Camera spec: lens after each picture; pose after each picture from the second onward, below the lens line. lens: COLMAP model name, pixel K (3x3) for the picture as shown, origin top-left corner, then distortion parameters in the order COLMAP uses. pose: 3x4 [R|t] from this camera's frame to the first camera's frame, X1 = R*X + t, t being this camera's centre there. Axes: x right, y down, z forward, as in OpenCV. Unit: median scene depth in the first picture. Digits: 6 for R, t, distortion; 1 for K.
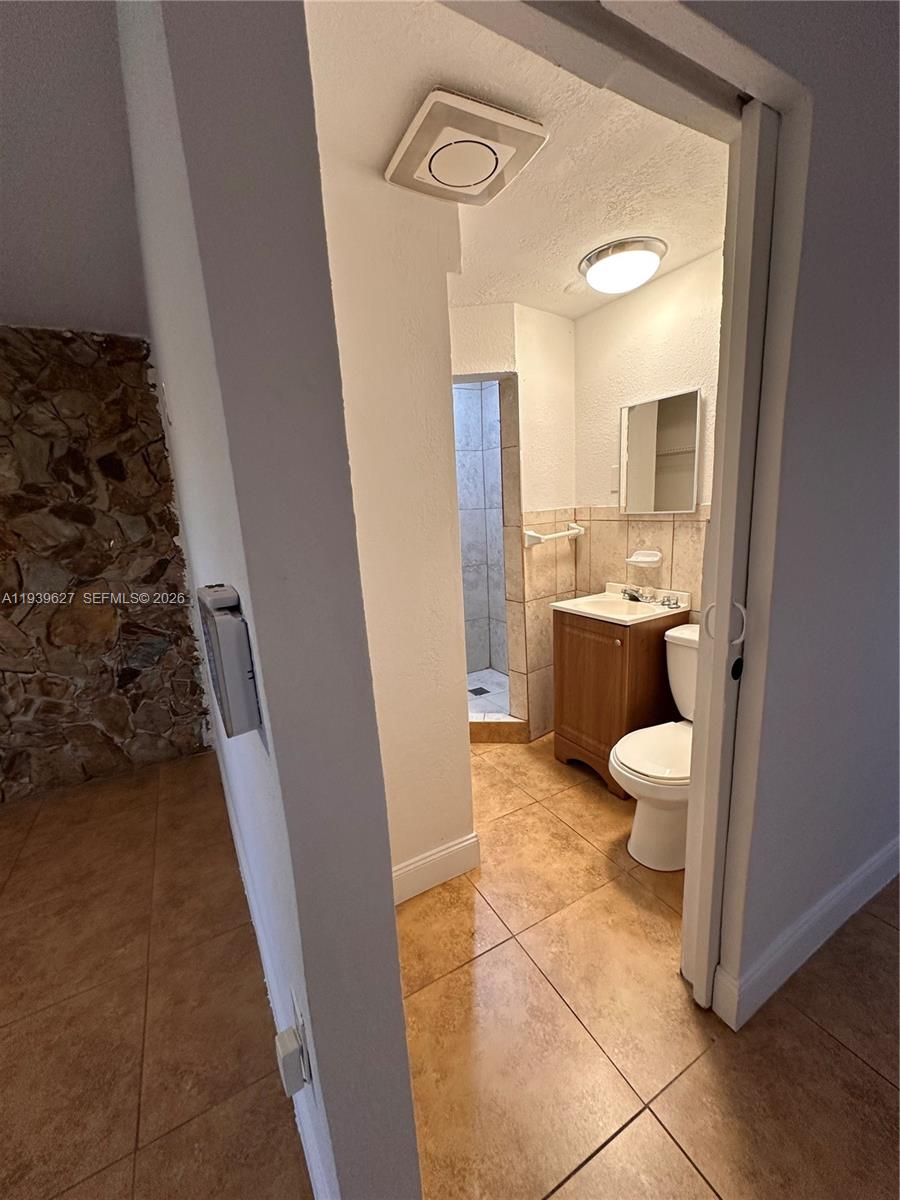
lens RADIAL K [[480.1, 0, 450.0], [0, 480.1, 600.6], [0, 0, 1]] dist [-0.002763, 0.000205]
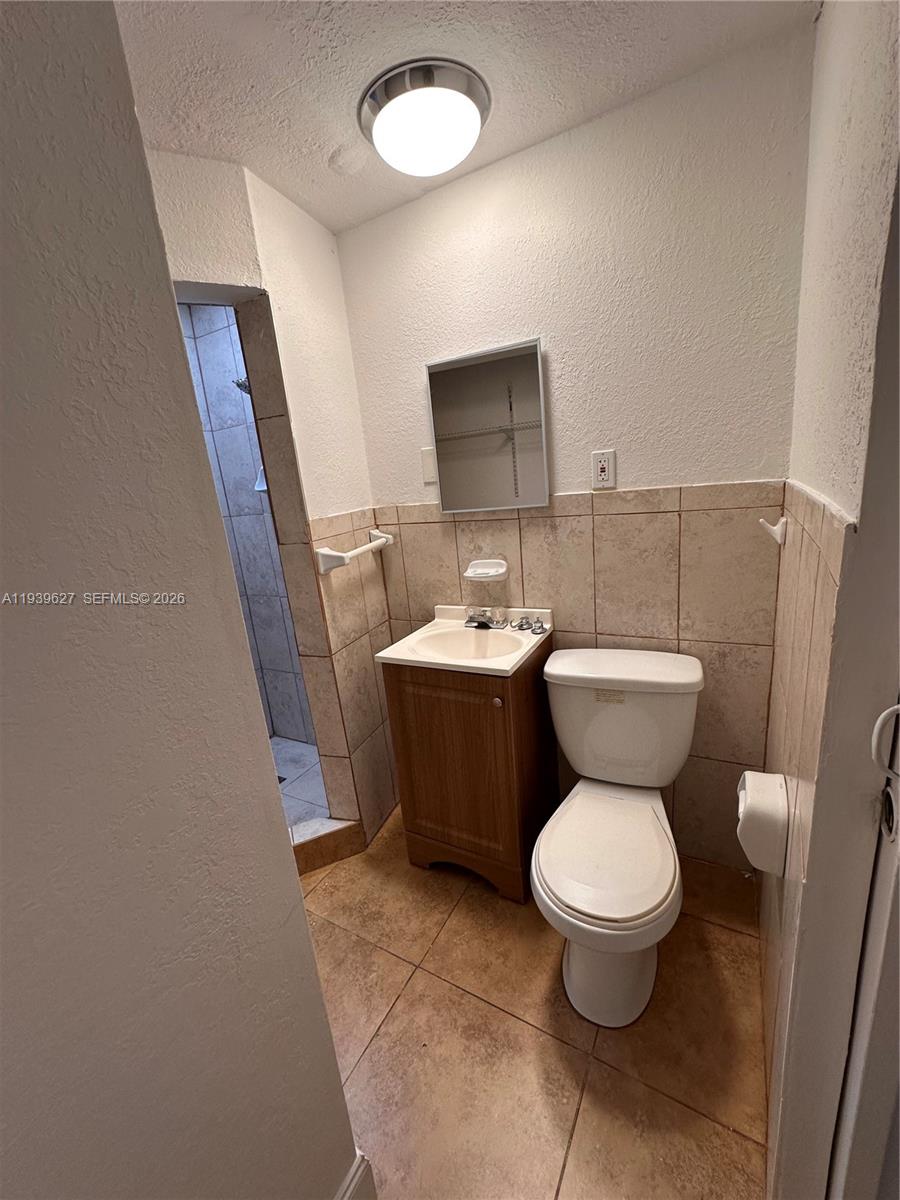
lens RADIAL K [[480.1, 0, 451.5], [0, 480.1, 601.4], [0, 0, 1]] dist [-0.002763, 0.000205]
pose [[0.857090, -0.155446, 0.491155, -0.017174], [0.151707, 0.987273, 0.047728, -0.082909], [-0.492323, 0.033605, 0.869764, 0.369830]]
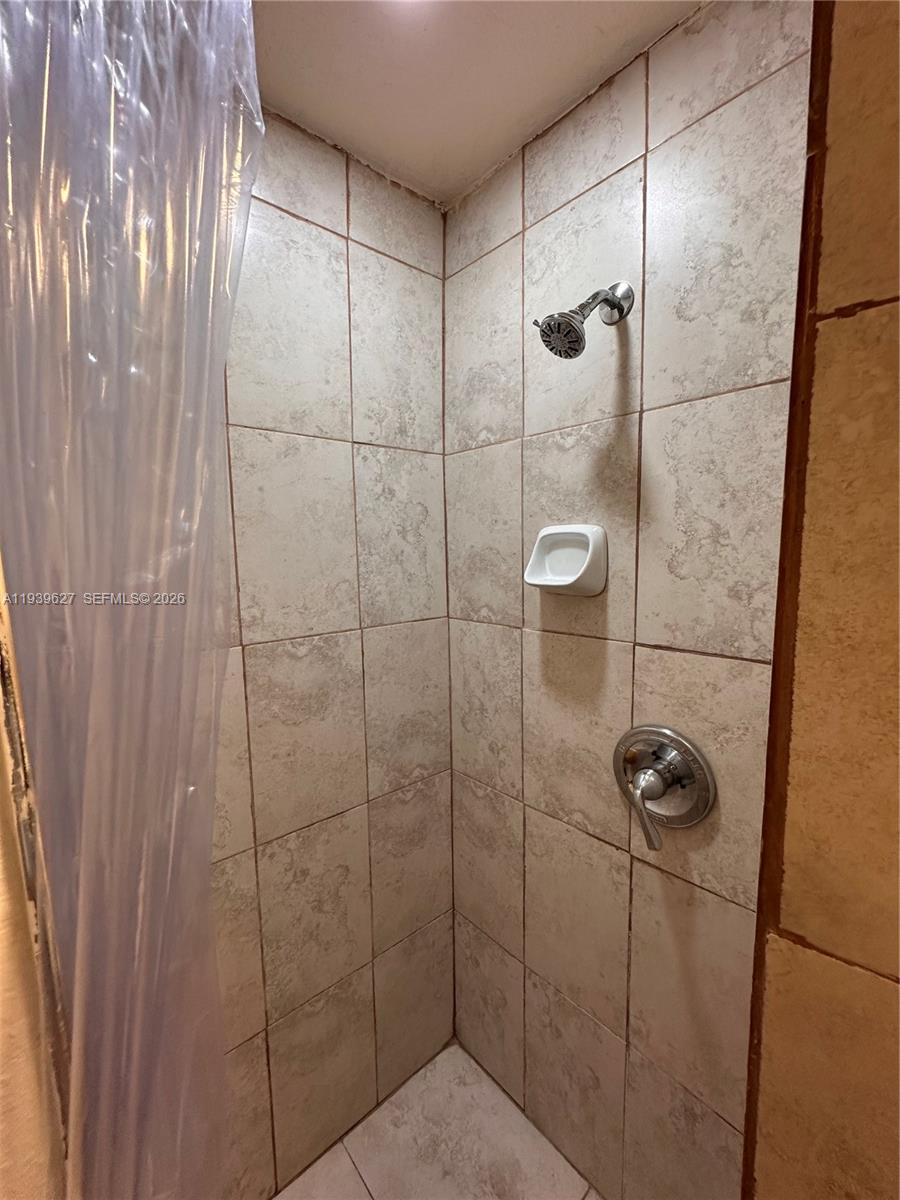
lens RADIAL K [[480.1, 0, 448.5], [0, 480.1, 599.6], [0, 0, 1]] dist [-0.002763, 0.000205]
pose [[0.977131, 0.009699, 0.212418, -0.002380], [0.009353, 0.996032, -0.088501, -0.255561], [-0.212433, 0.088463, 0.973163, 0.967244]]
